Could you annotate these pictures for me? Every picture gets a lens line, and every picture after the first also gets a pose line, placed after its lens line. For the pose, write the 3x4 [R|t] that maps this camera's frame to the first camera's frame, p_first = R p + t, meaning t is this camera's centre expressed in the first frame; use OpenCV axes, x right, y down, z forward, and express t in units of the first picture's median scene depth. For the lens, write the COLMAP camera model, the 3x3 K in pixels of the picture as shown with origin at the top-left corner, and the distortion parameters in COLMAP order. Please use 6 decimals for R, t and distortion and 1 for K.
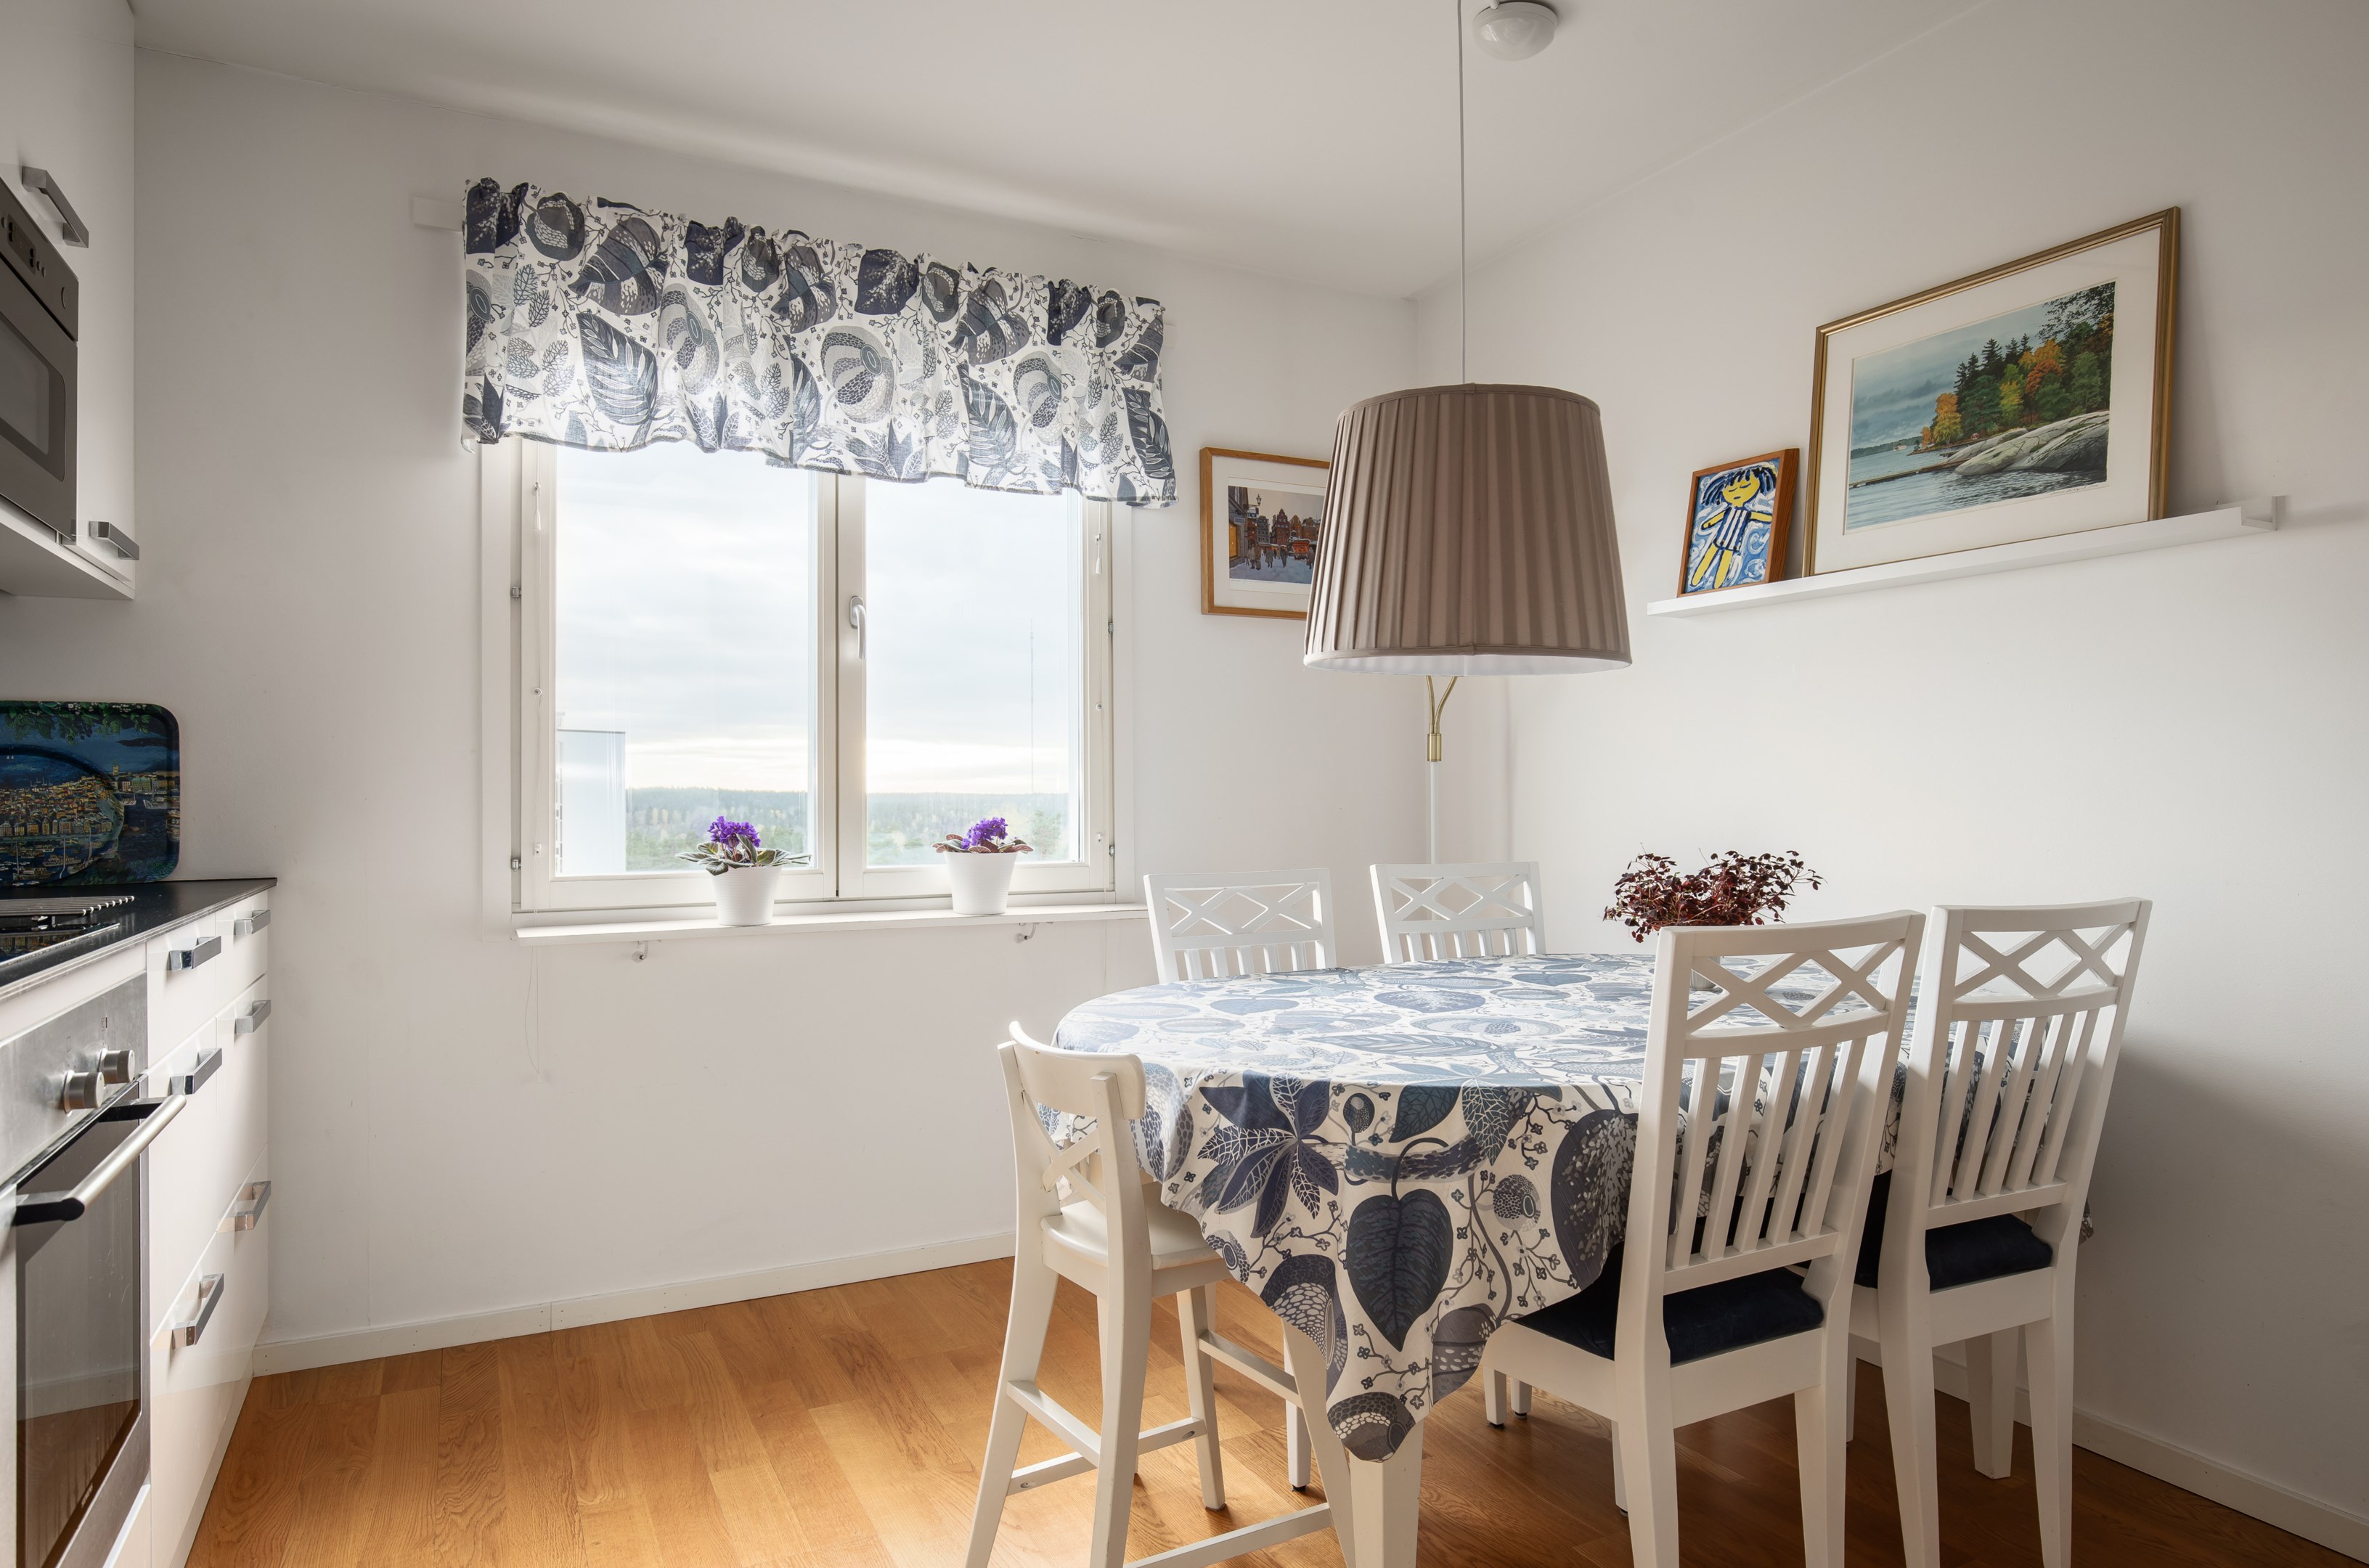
lens RADIAL K [[1410.0, 0, 1194.7], [0, 1410.0, 777.0], [0, 0, 1]] dist [0.001123, 0.000446]
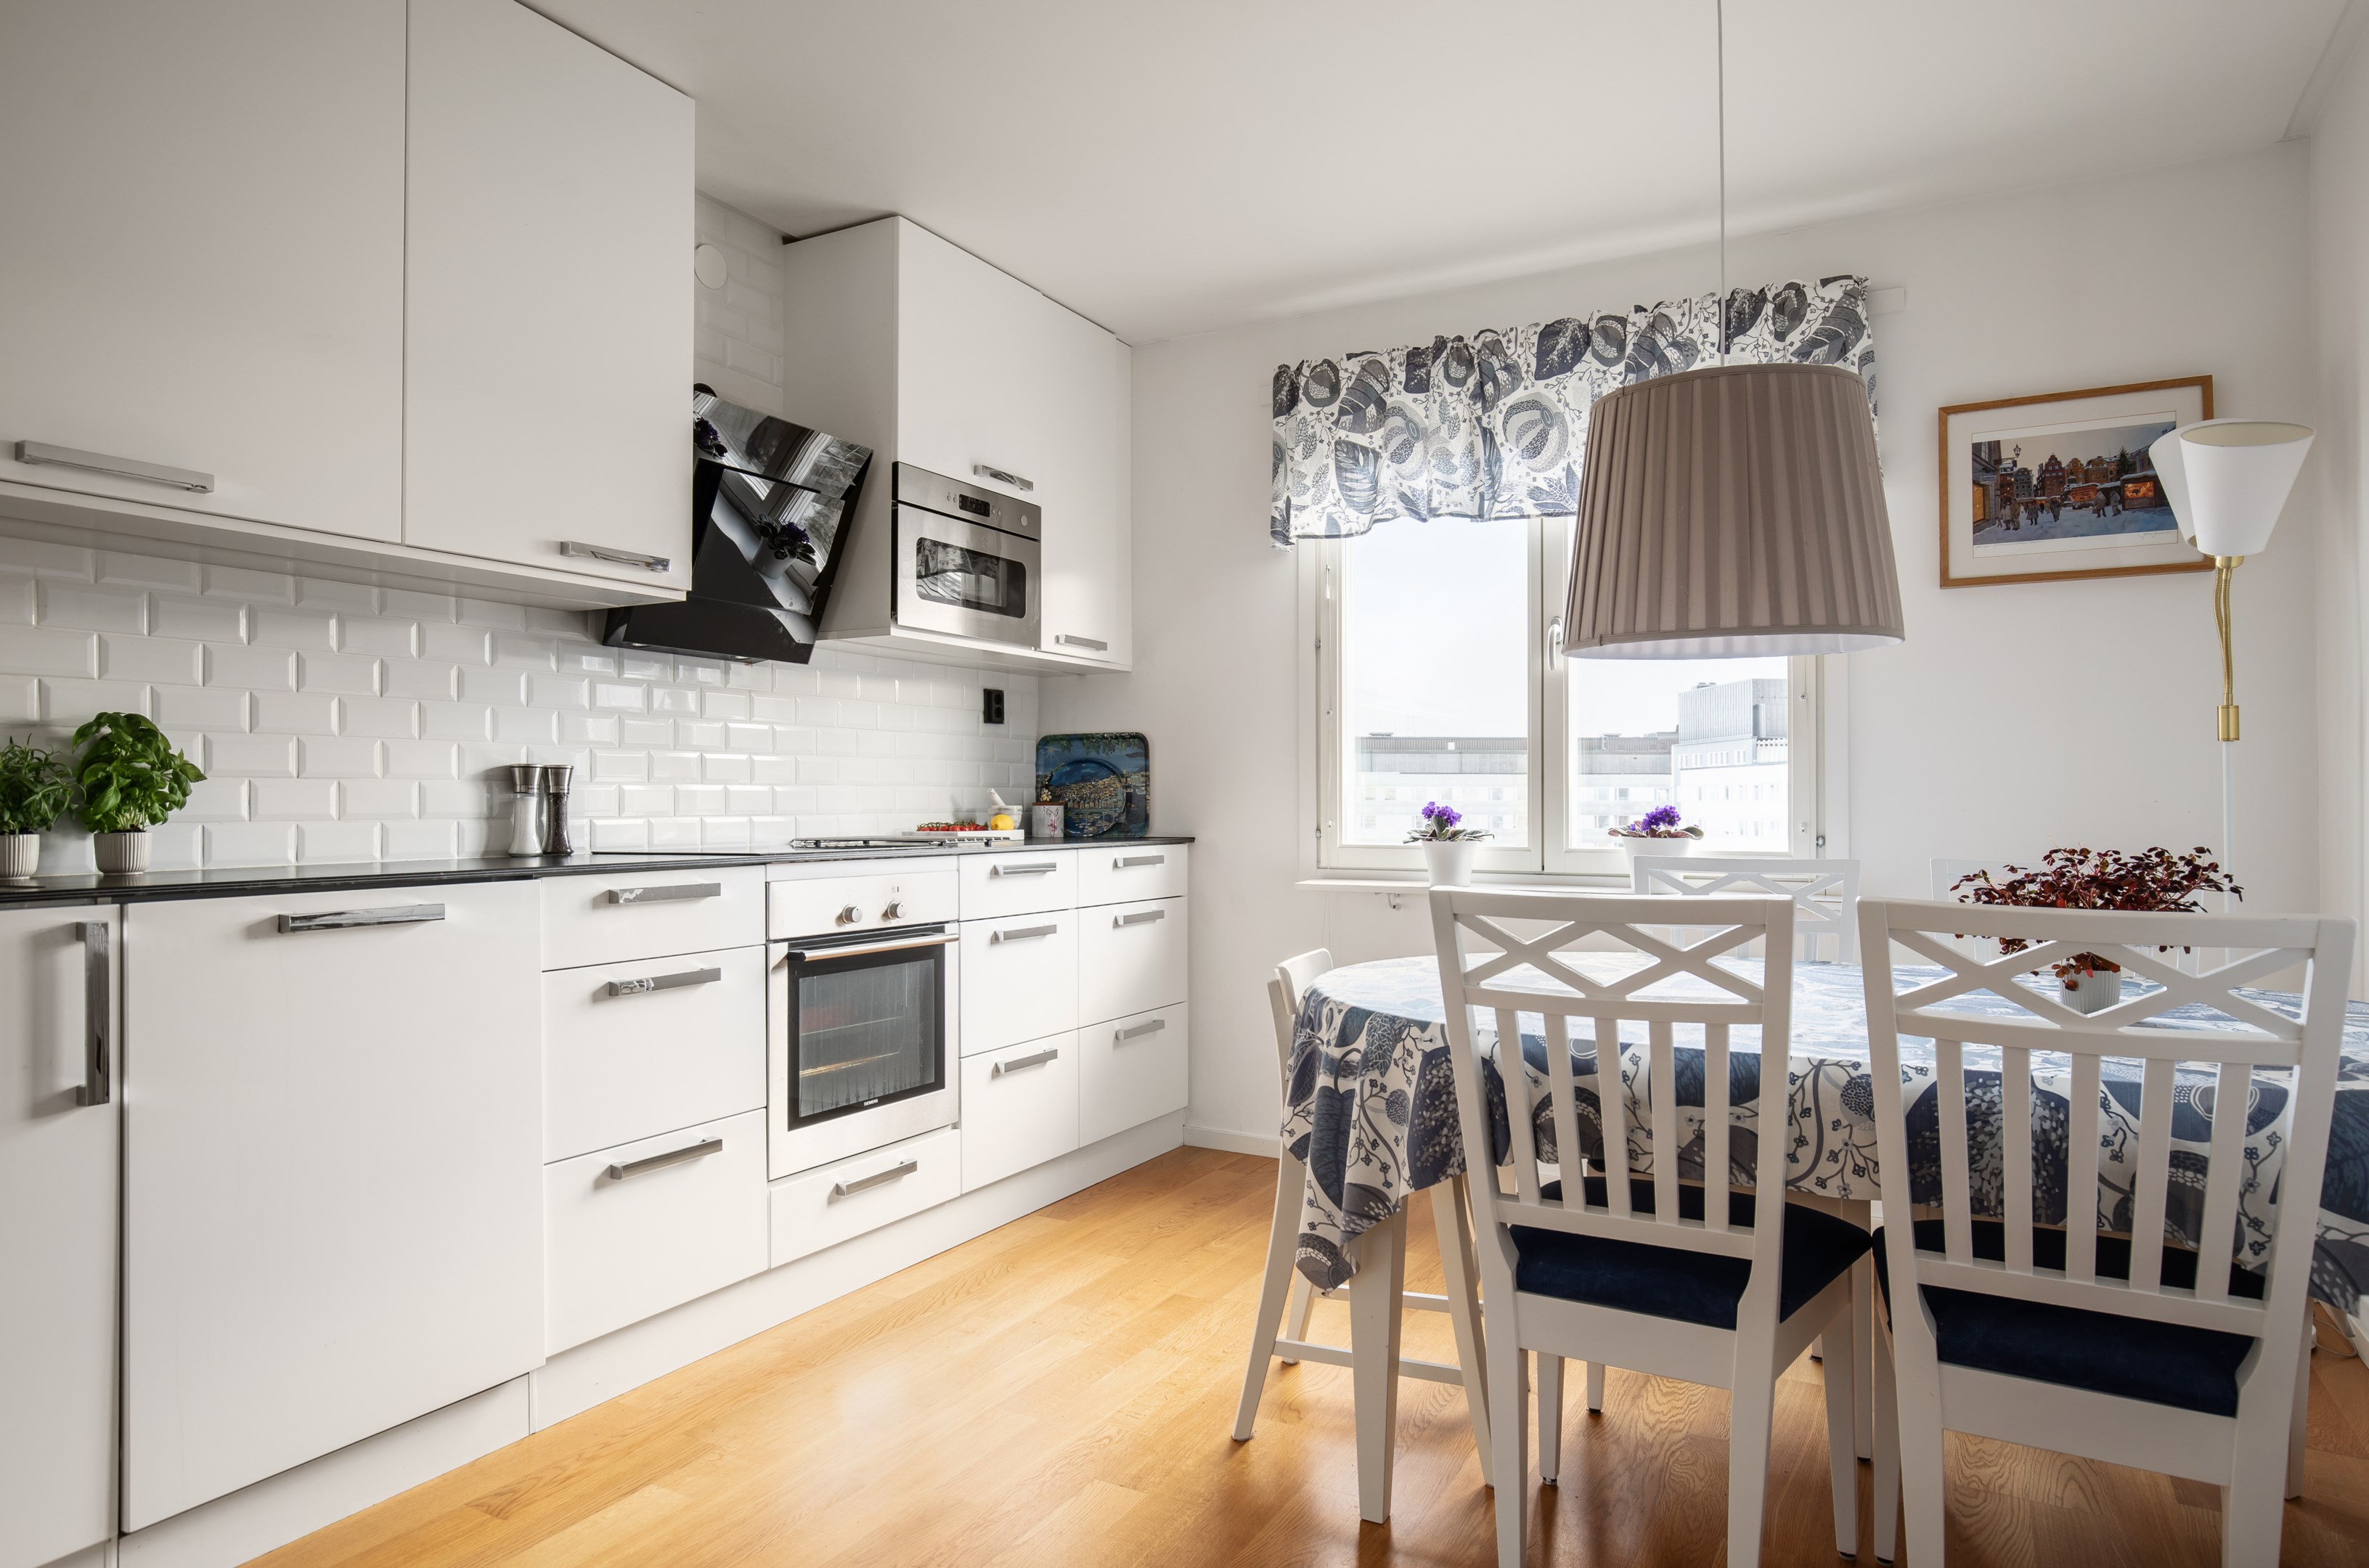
lens RADIAL K [[1398.7, 0, 1184.5], [0, 1398.7, 784.0], [0, 0, 1]] dist [-0.002168, 0.000045]
pose [[0.553733, -0.005511, -0.832676, 0.594091], [0.007985, 0.999967, -0.001308, 0.011194], [0.832656, -0.005925, 0.553758, 0.098349]]
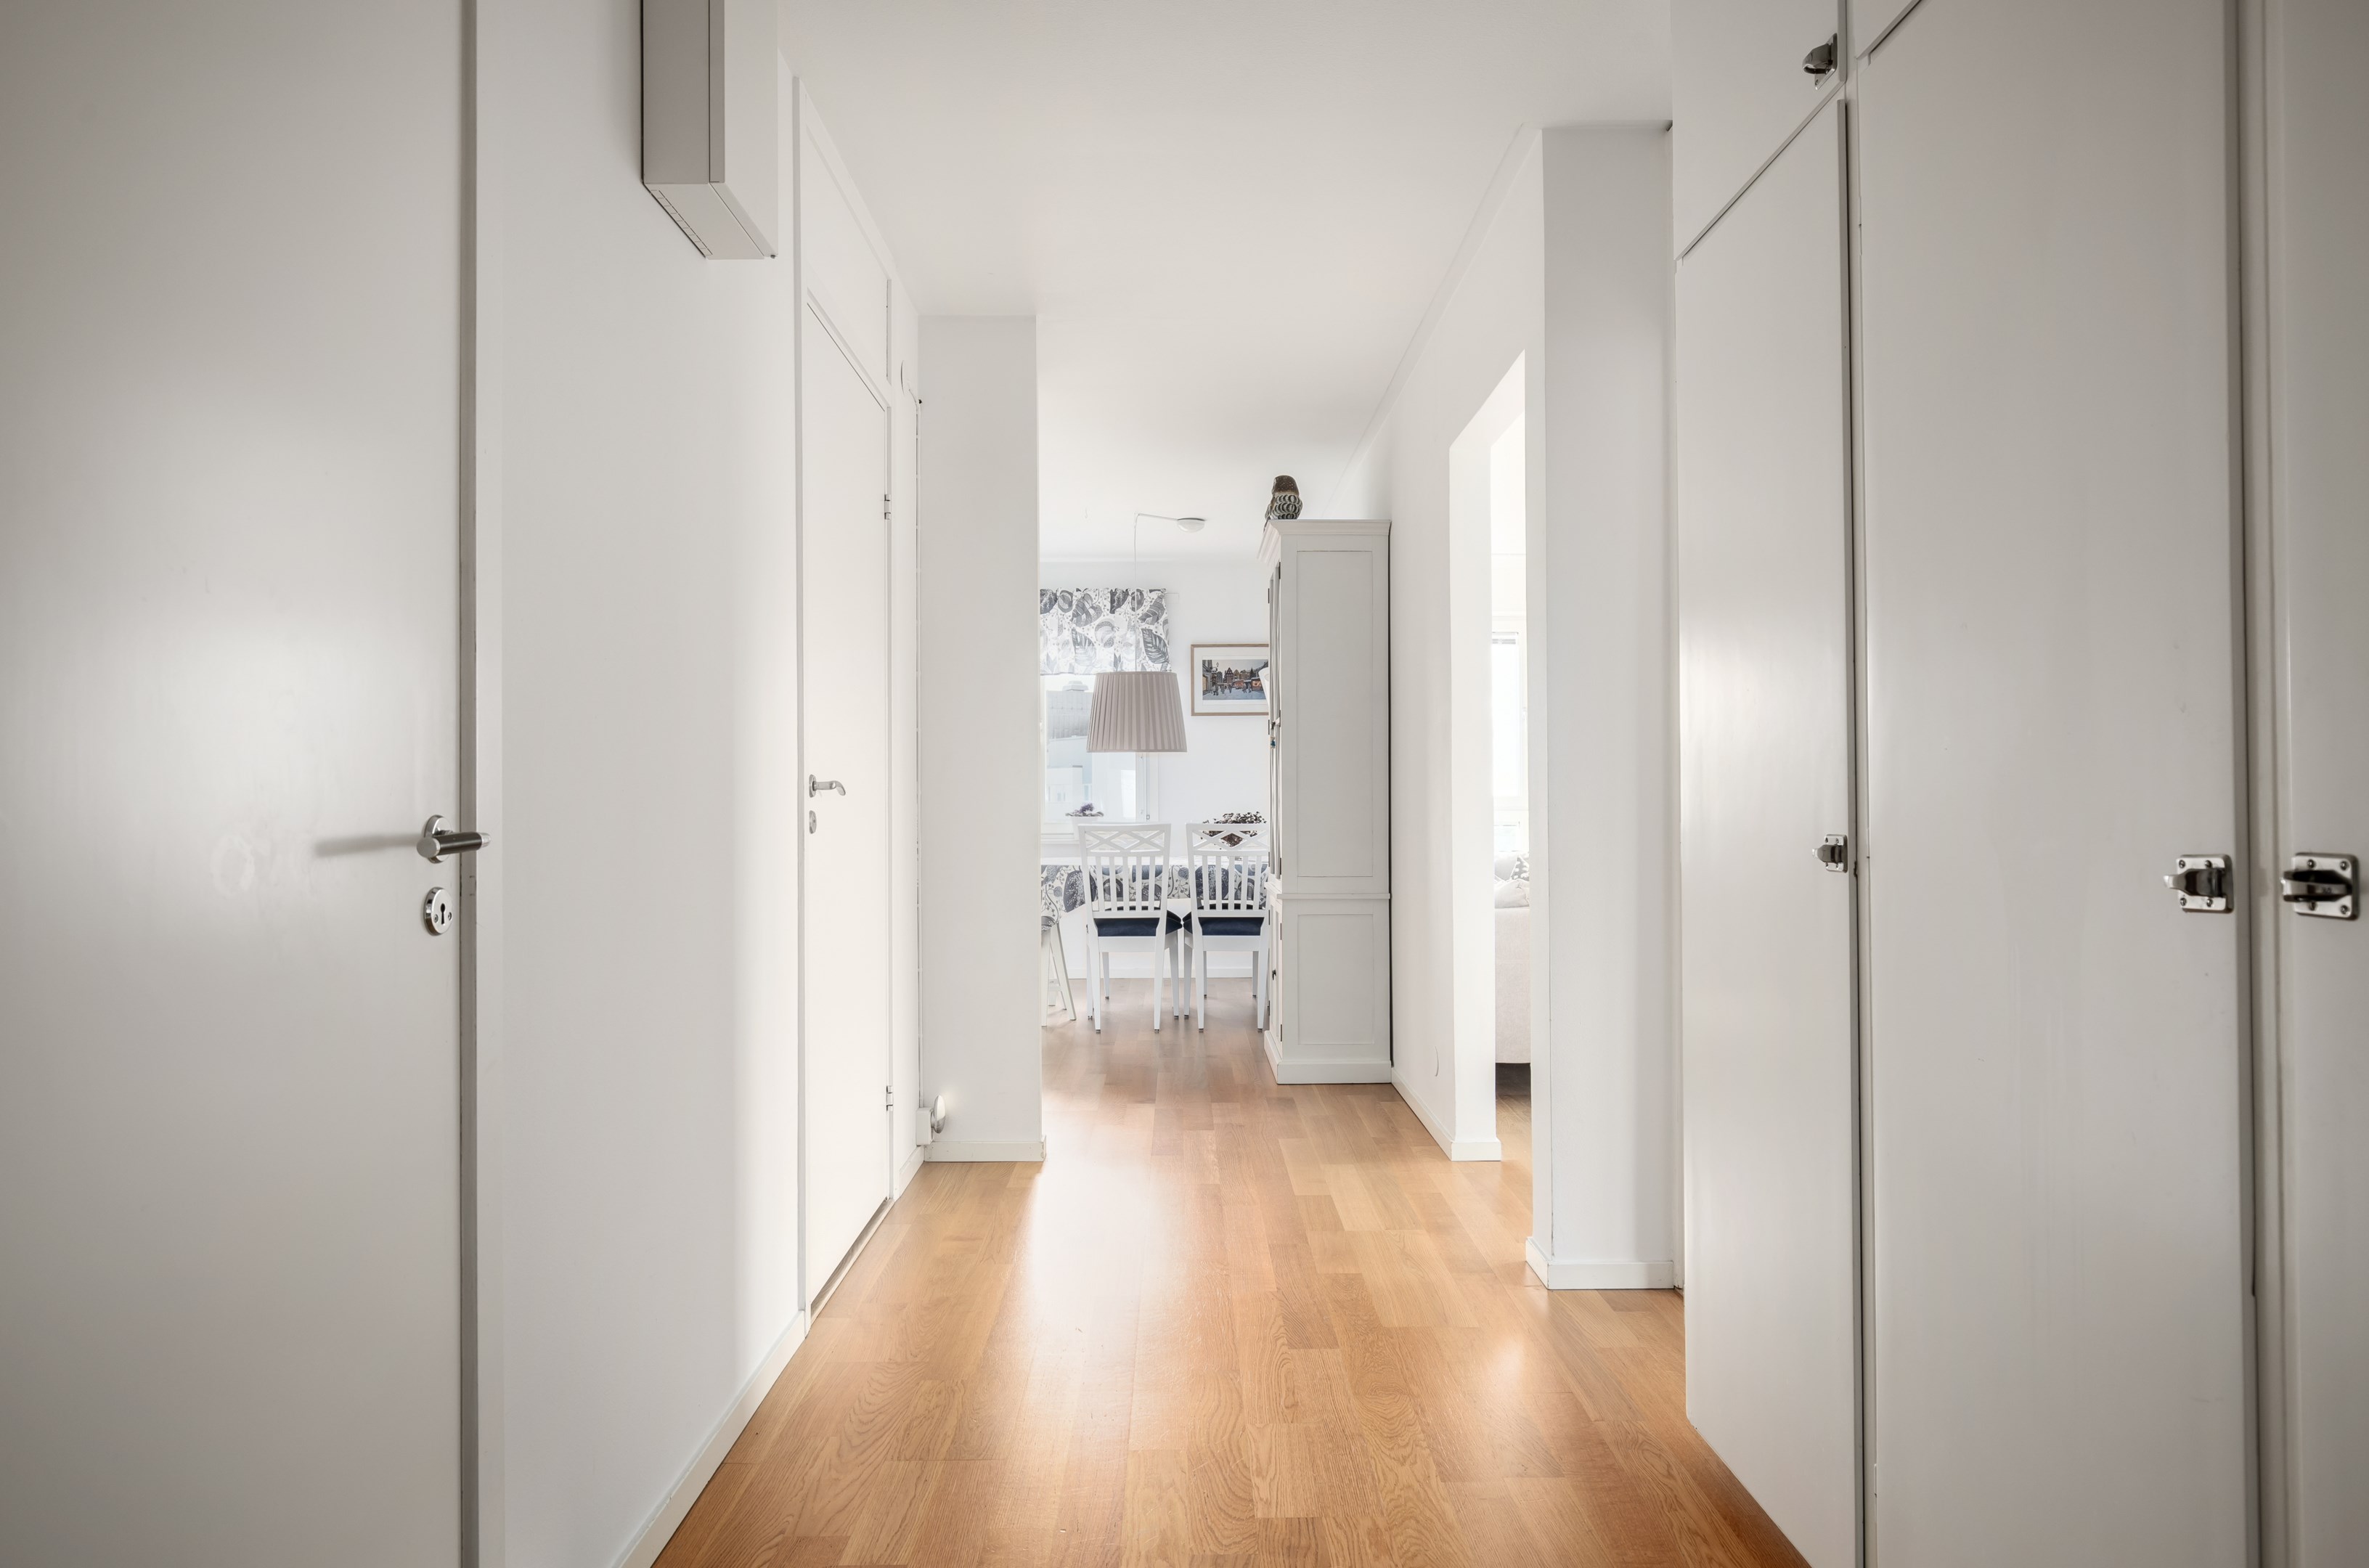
lens RADIAL K [[1410.0, 0, 1194.7], [0, 1410.0, 777.0], [0, 0, 1]] dist [0.001123, 0.000446]
pose [[0.895756, -0.008479, -0.444465, 1.256698], [0.007183, 0.999964, -0.004599, -0.005770], [0.444488, 0.000927, 0.895784, -1.298668]]
